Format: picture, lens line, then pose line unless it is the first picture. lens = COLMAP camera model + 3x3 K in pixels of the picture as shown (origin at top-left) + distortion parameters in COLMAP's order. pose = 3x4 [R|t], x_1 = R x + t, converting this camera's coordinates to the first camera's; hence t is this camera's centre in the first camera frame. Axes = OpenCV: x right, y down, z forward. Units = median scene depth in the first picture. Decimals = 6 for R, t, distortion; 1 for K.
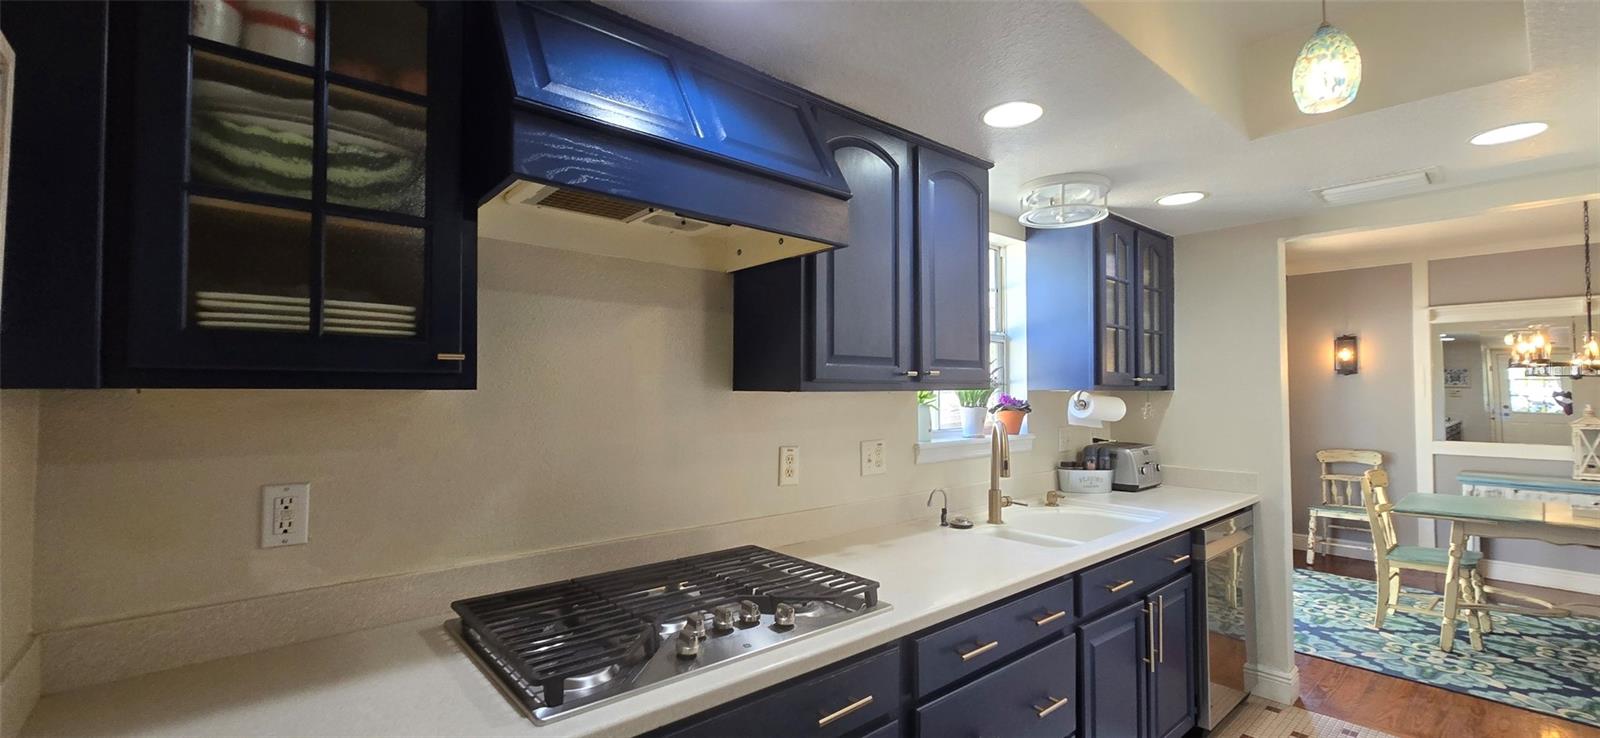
lens RADIAL K [[646.3, 0, 793.0], [0, 646.3, 376.2], [0, 0, 1]] dist [-0.003439, -0.000257]
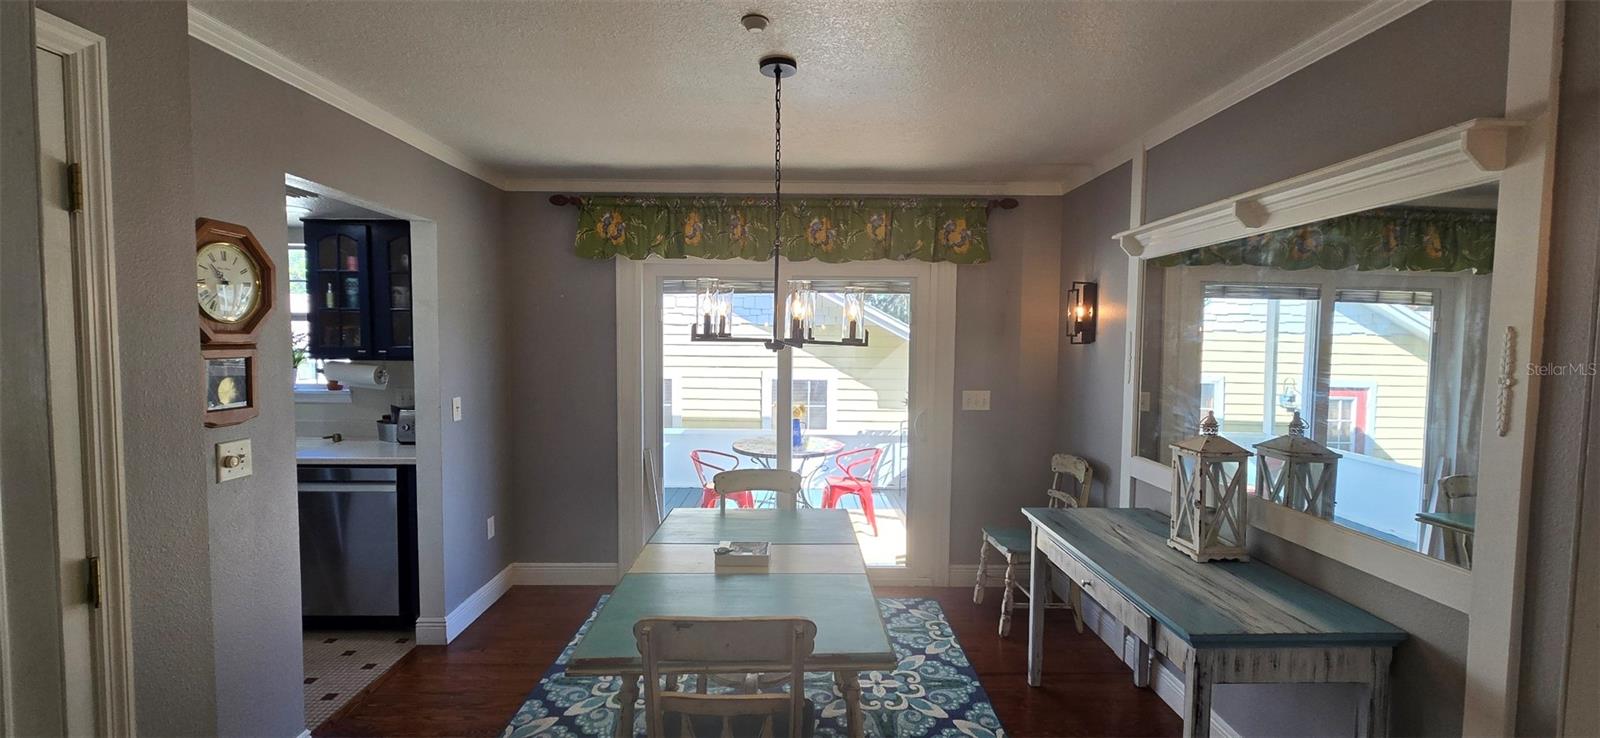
lens RADIAL K [[664.6, 0, 806.8], [0, 664.6, 372.2], [0, 0, 1]] dist [-0.001604, -0.000250]
pose [[0.770255, 0.039387, -0.636519, 1.871510], [0.006277, 0.997574, 0.069325, -0.035483], [0.637706, -0.057394, 0.768139, 0.533256]]
